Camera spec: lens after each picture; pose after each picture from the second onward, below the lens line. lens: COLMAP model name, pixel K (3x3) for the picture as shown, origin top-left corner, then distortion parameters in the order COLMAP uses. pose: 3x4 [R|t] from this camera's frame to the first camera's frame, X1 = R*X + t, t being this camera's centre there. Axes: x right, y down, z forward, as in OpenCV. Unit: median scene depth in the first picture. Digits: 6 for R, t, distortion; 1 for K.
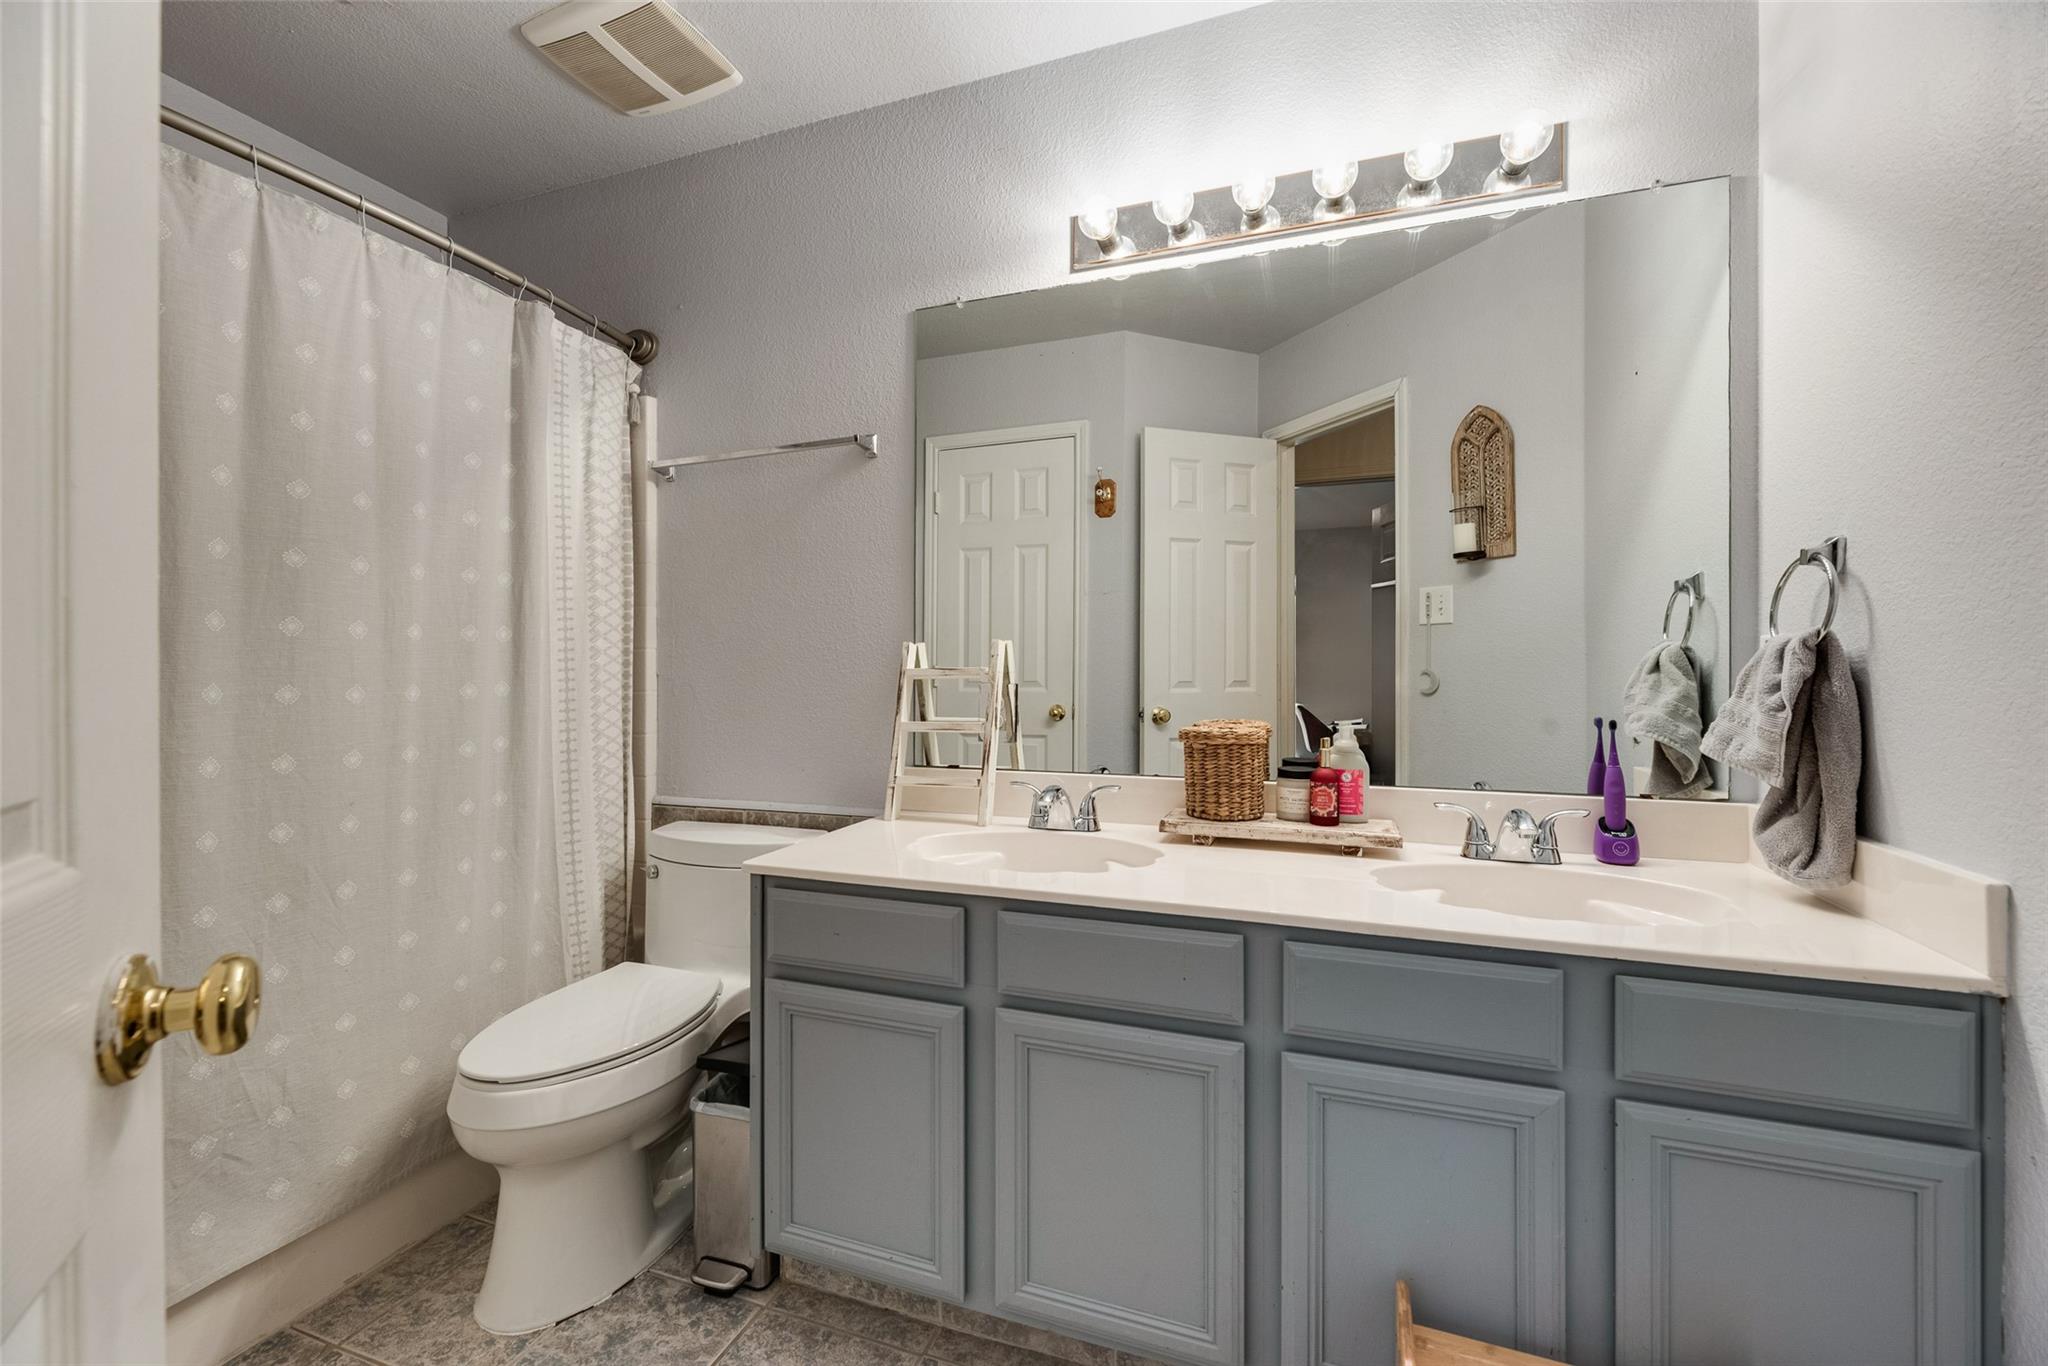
lens RADIAL K [[911.4, 0, 1024.0], [0, 911.4, 683.0], [0, 0, 1]] dist [0.000423, -0.000162]
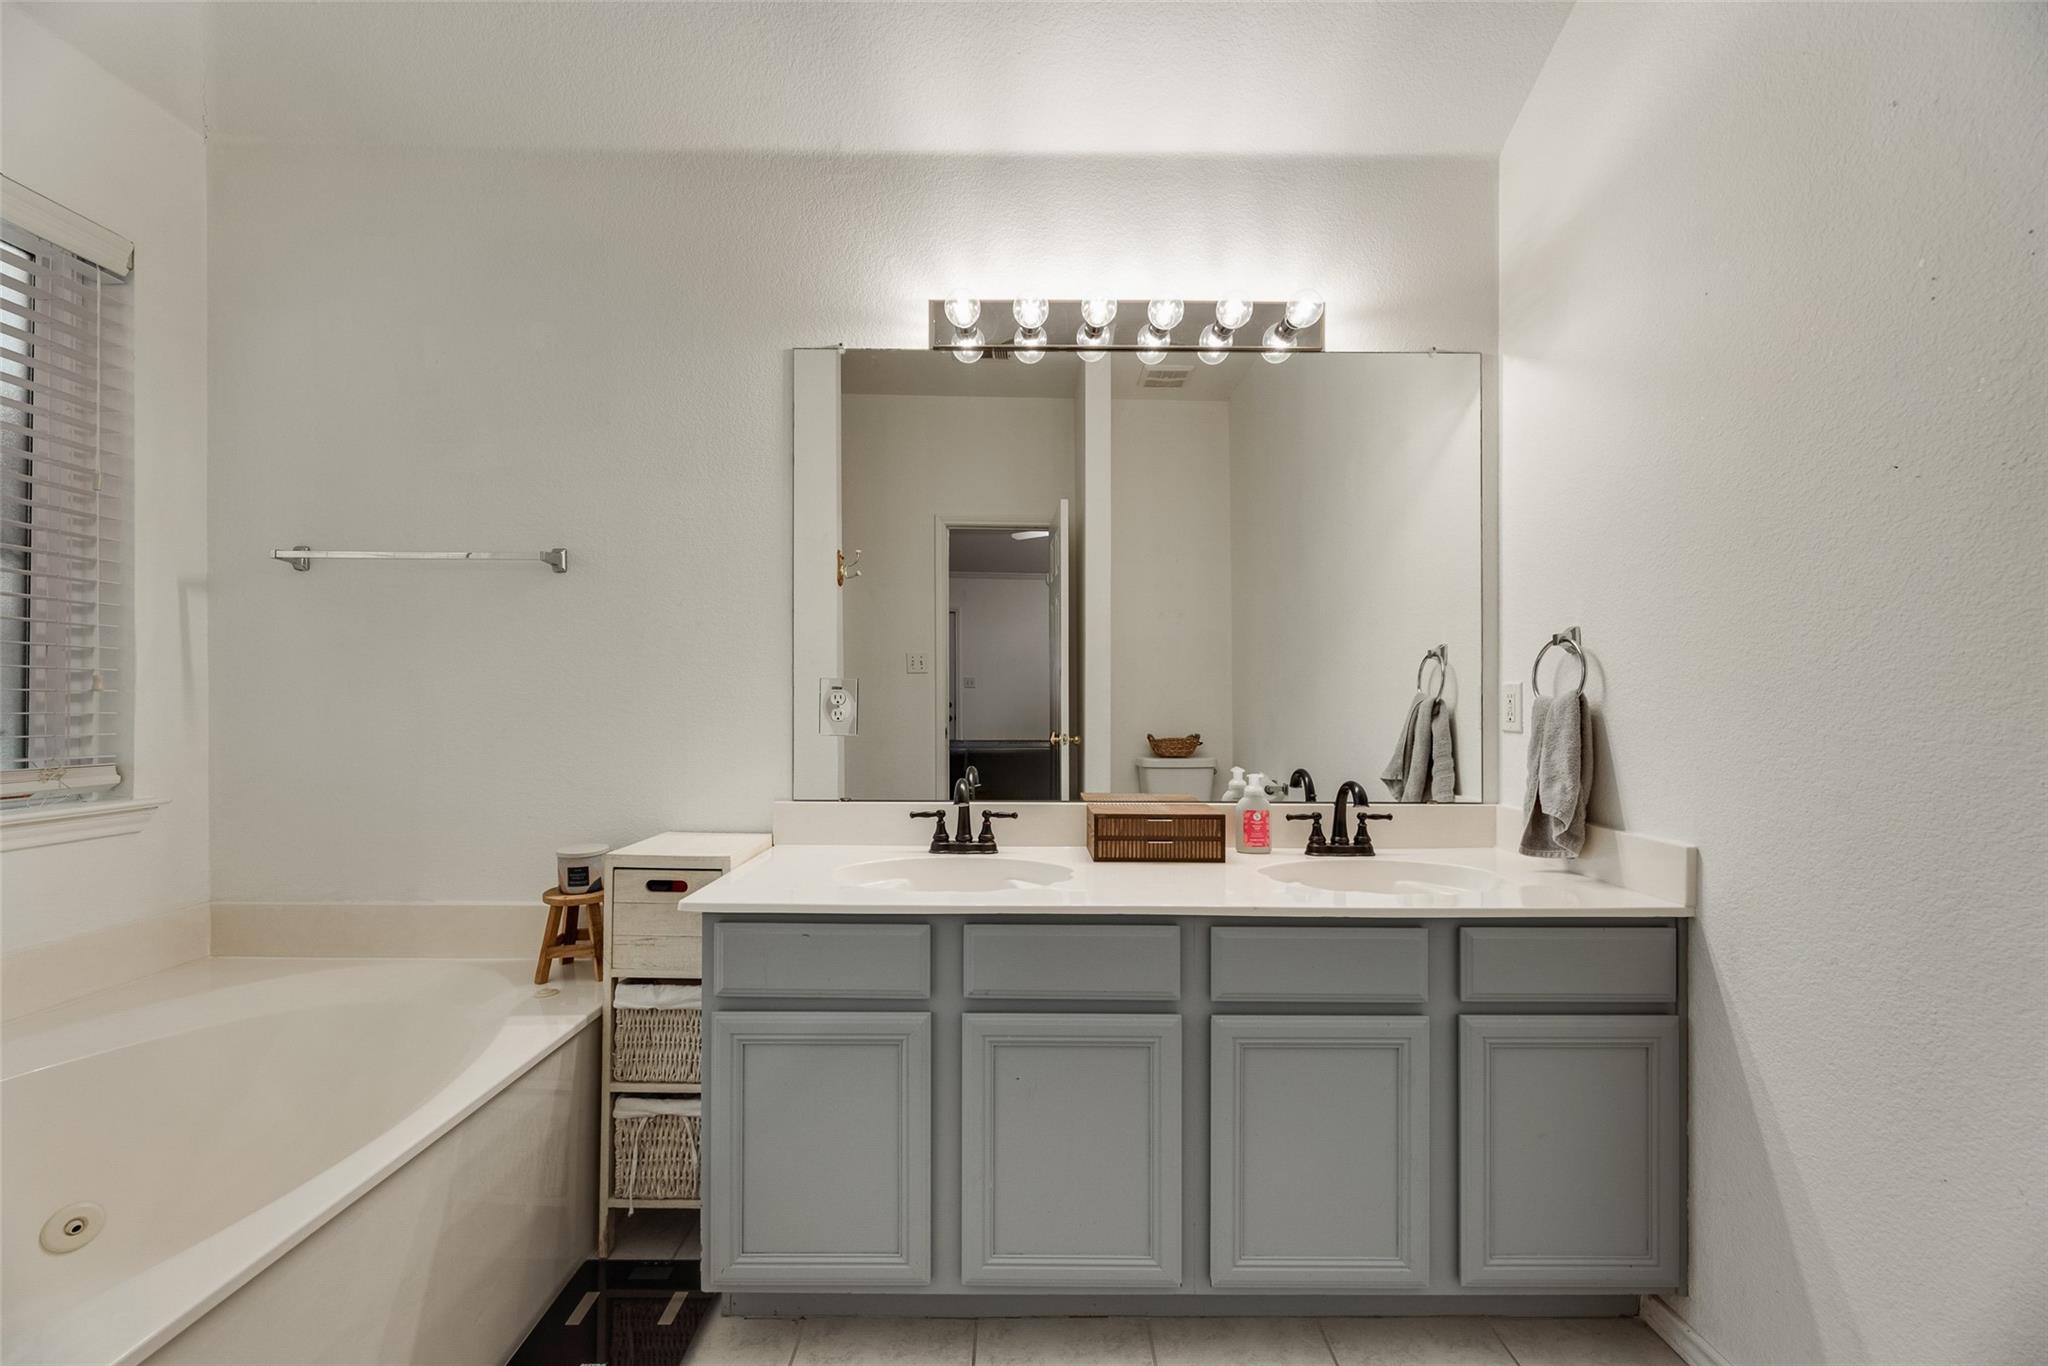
lens RADIAL K [[771.1, 0, 1024.2], [0, 771.1, 720.3], [0, 0, 1]] dist [-0.011514, 0.000022]
pose [[0.923301, 0.006308, 0.384025, -0.317992], [-0.009586, 0.999932, 0.006624, -0.003500], [-0.383957, -0.009797, 0.923299, 0.118139]]
